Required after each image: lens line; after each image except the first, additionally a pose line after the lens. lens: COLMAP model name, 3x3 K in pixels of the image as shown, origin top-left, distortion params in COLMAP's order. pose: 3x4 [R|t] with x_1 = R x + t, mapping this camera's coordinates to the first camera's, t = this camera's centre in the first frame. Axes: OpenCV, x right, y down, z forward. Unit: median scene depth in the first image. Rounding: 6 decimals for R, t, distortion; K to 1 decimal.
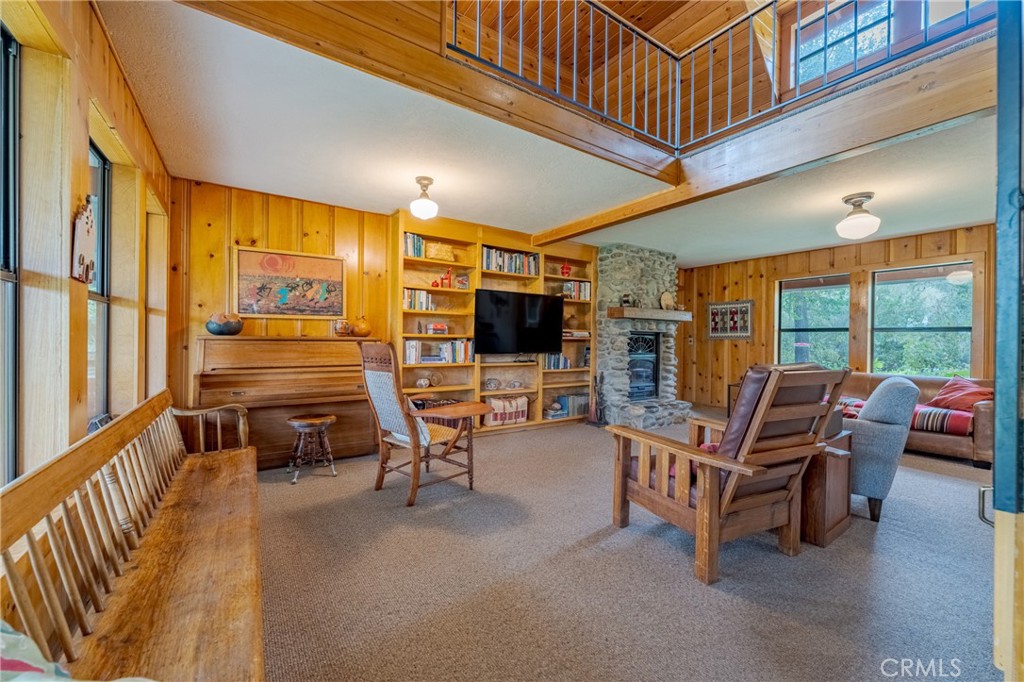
lens RADIAL K [[405.5, 0, 512.0], [0, 405.5, 341.0], [0, 0, 1]] dist [0.000169, 0.000027]
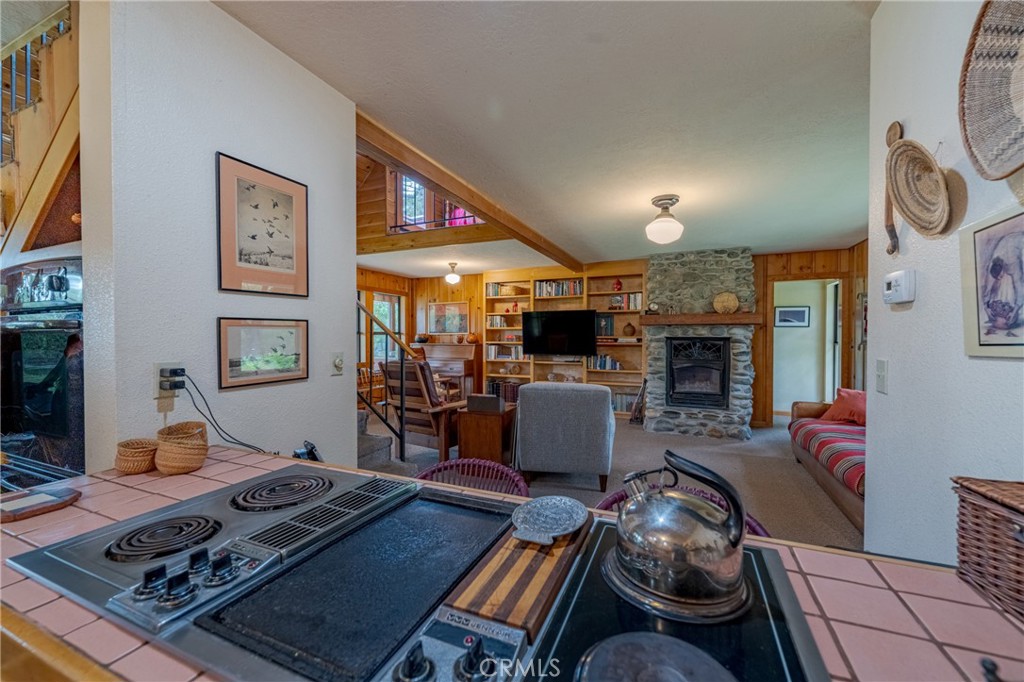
lens RADIAL K [[405.5, 0, 512.0], [0, 405.5, 341.0], [0, 0, 1]] dist [0.000169, 0.000027]
pose [[0.537726, -0.004441, -0.843108, 1.024318], [-0.000335, 0.999985, -0.005481, -0.008982], [0.843119, 0.003230, 0.537717, 0.124715]]
